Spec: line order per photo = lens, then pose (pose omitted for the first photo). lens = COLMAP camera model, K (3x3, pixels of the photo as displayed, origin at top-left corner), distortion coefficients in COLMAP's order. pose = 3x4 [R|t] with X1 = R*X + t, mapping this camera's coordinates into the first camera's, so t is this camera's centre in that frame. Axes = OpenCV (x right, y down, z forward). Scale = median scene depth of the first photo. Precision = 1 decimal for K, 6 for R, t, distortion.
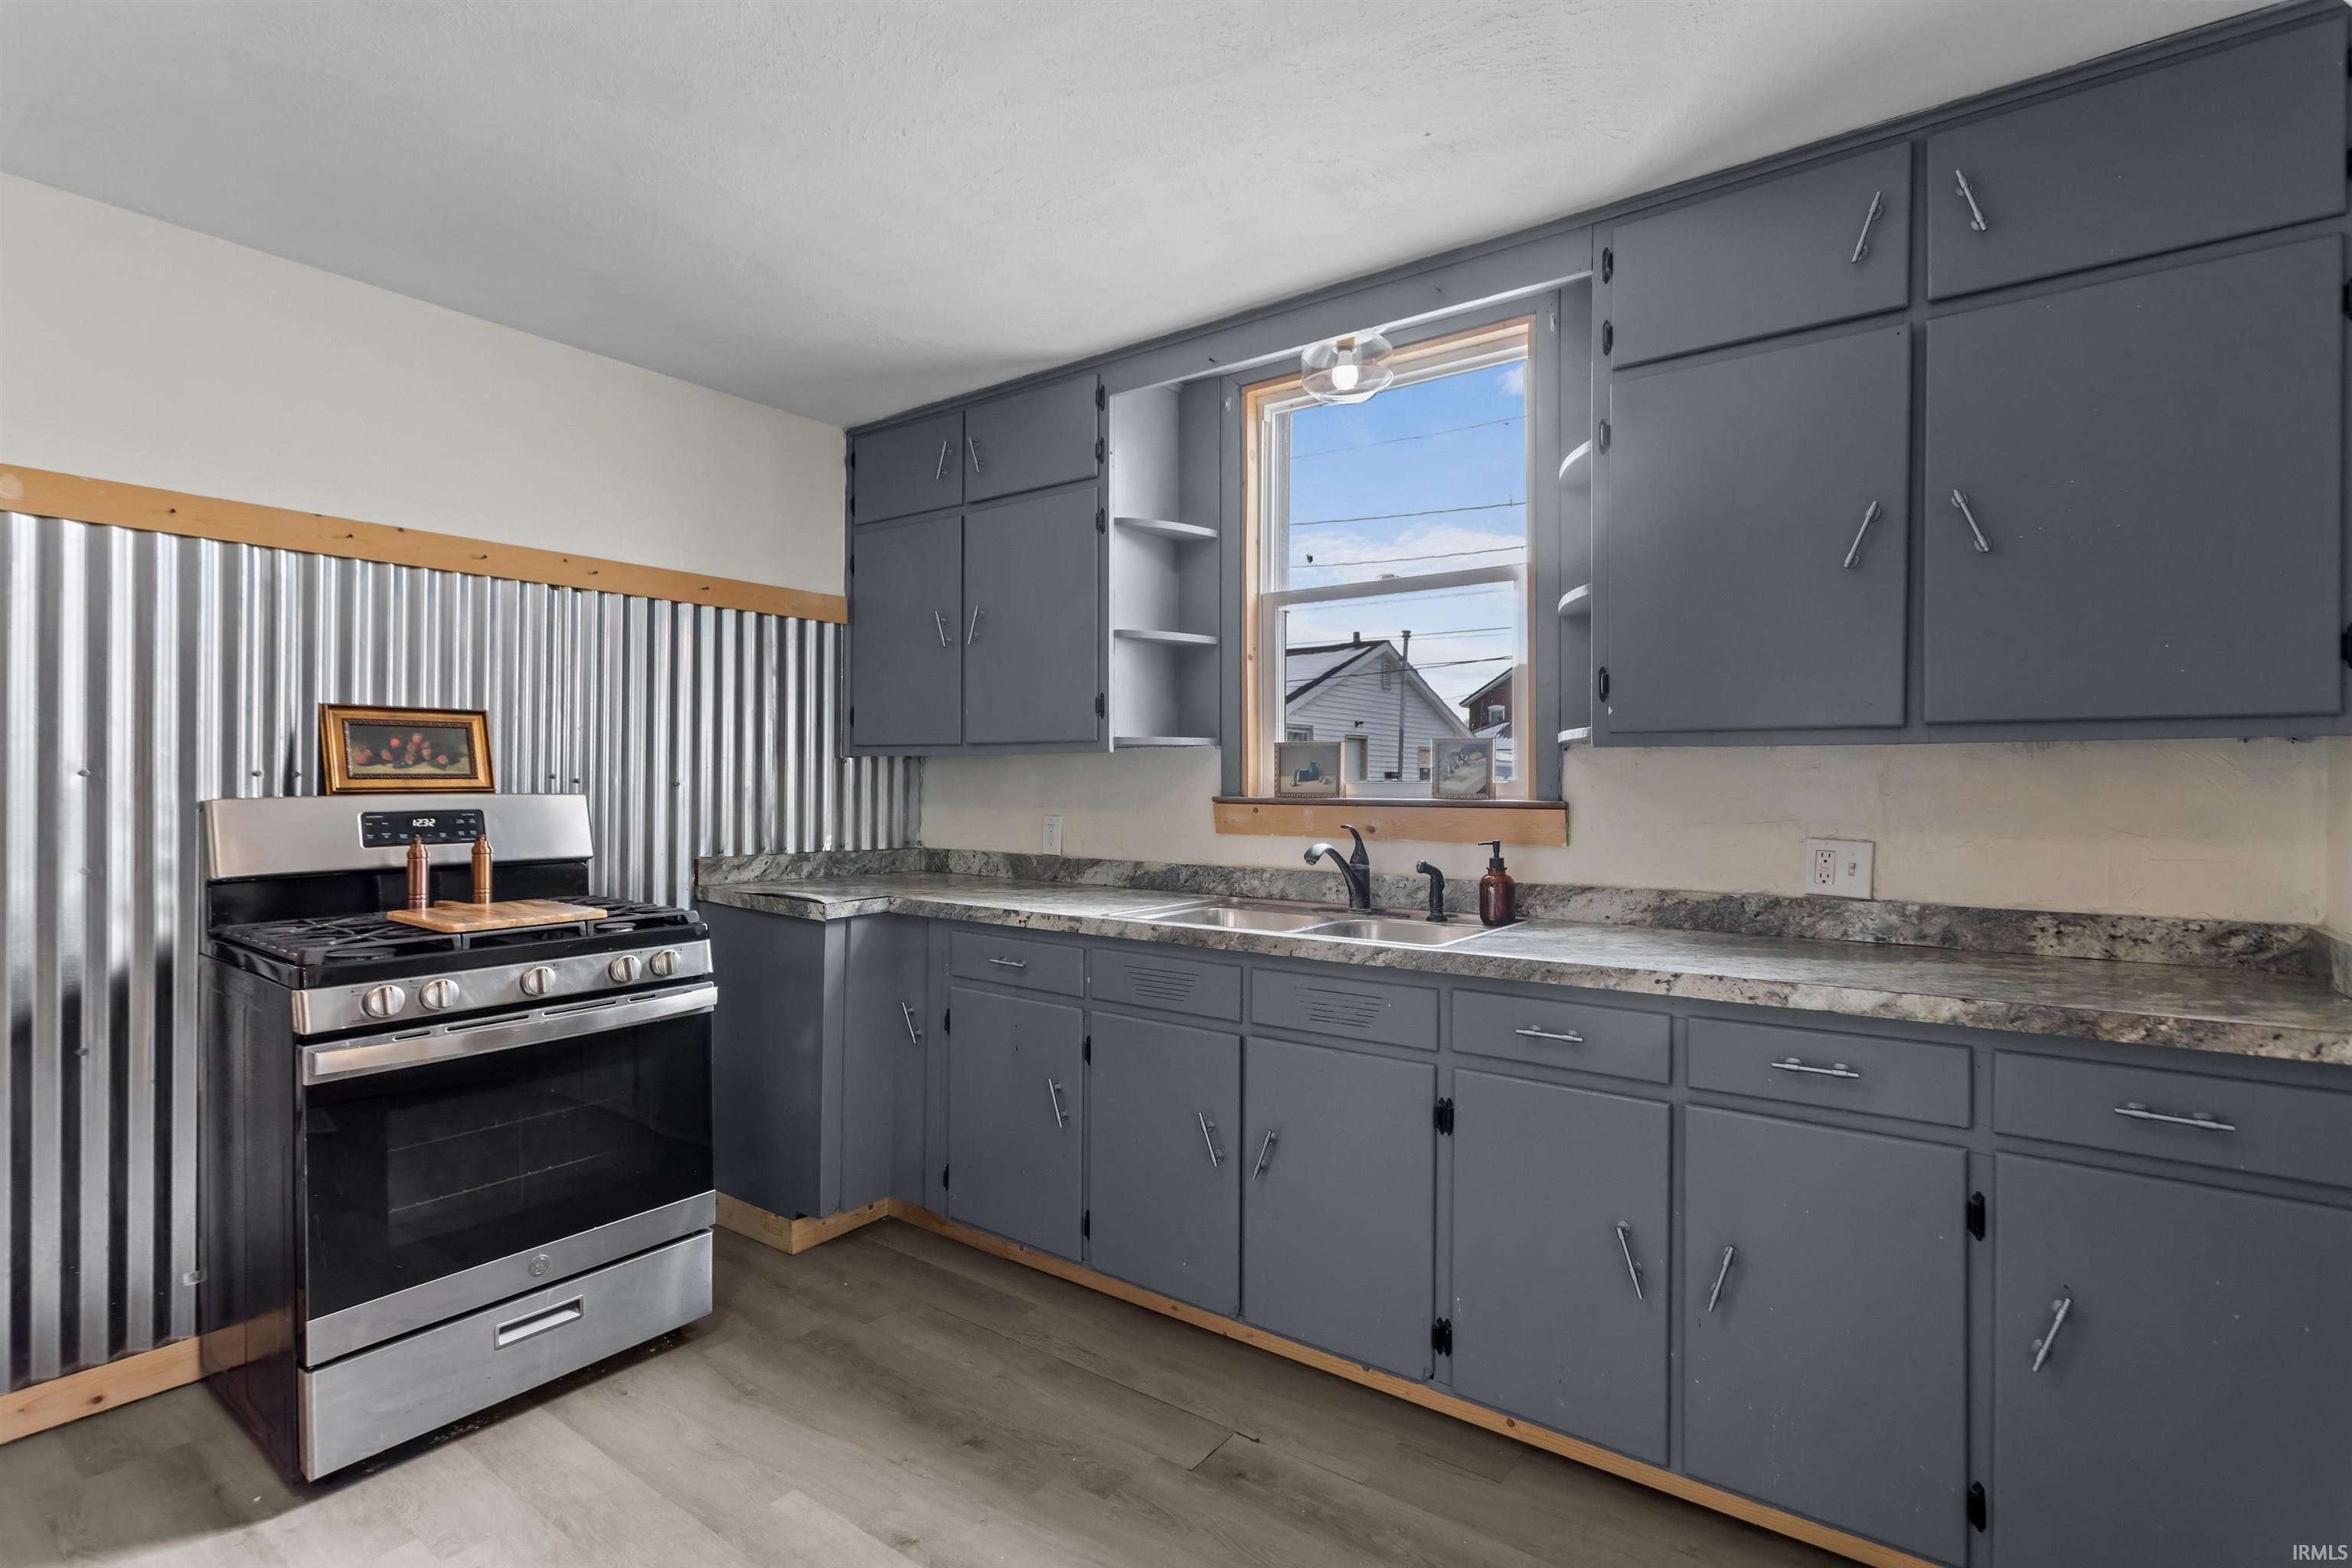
lens RADIAL K [[1111.8, 0, 1160.5], [0, 1111.8, 788.4], [0, 0, 1]] dist [0.000914, 0.002067]
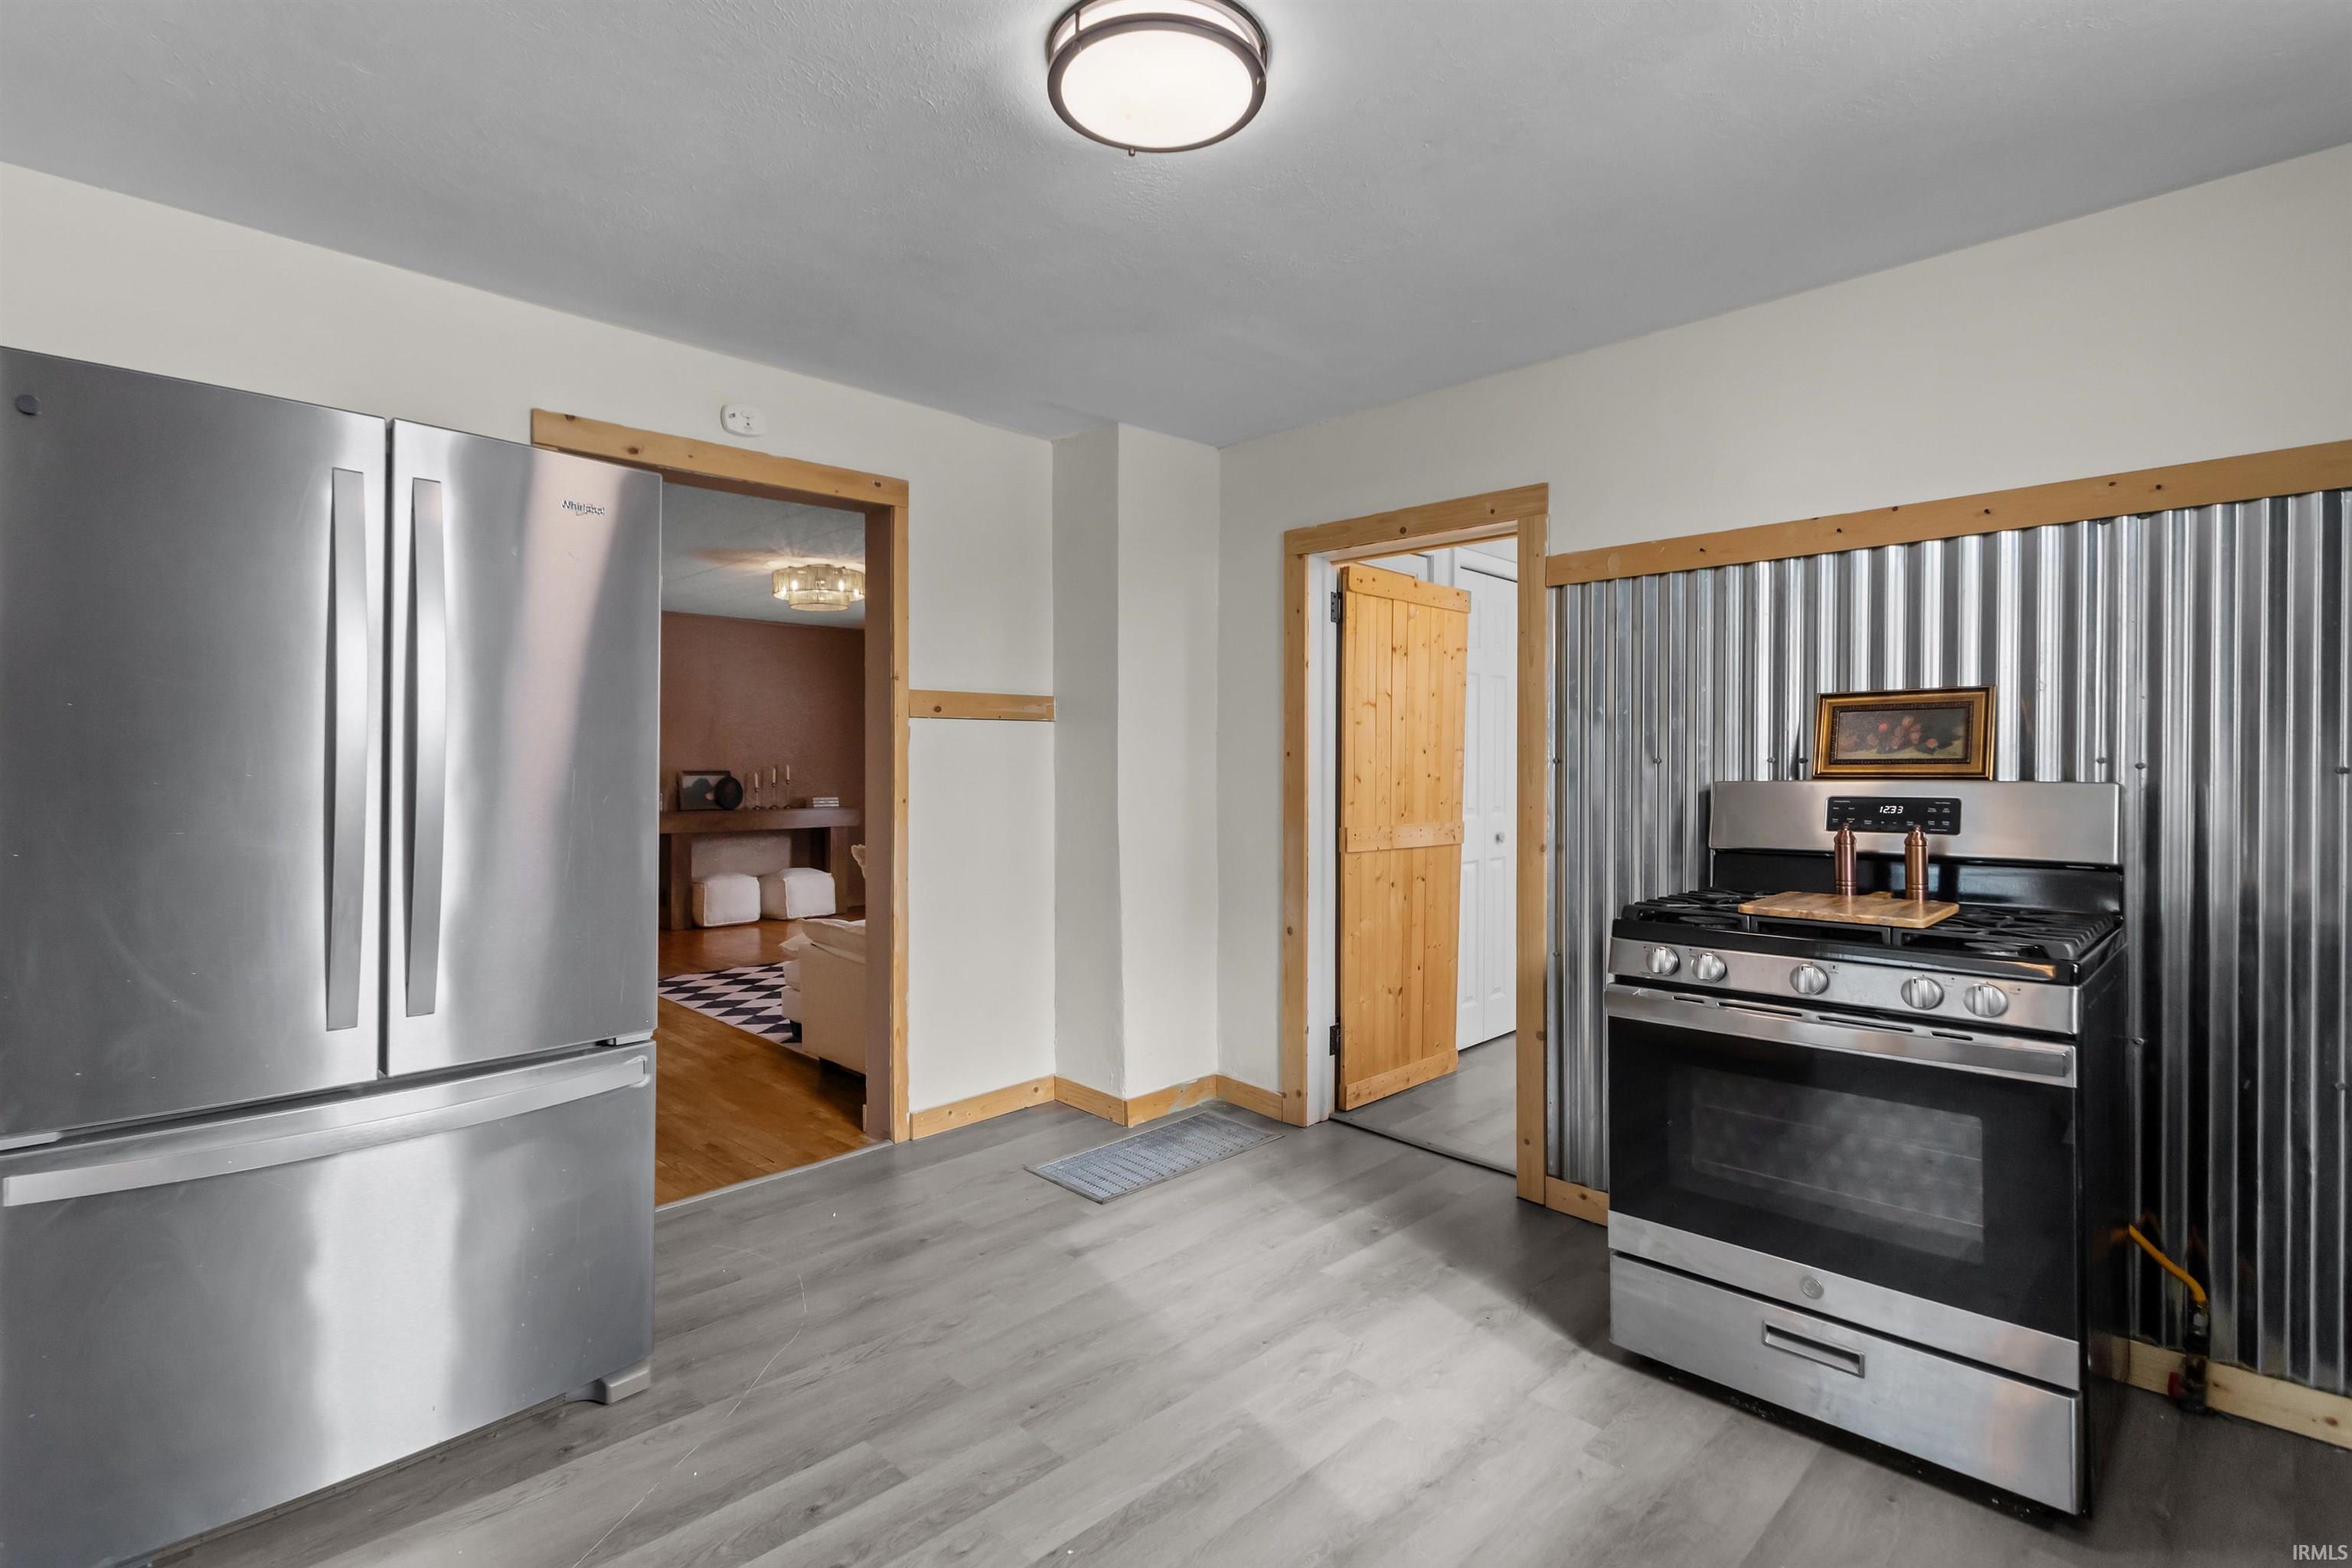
lens RADIAL K [[1111.8, 0, 1136.1], [0, 1111.8, 763.0], [0, 0, 1]] dist [0.000914, 0.002067]
pose [[-0.151167, -0.004193, -0.988499, 0.386860], [-0.007849, 0.999965, -0.003041, -0.001413], [0.988477, 0.007299, -0.151194, 0.501314]]
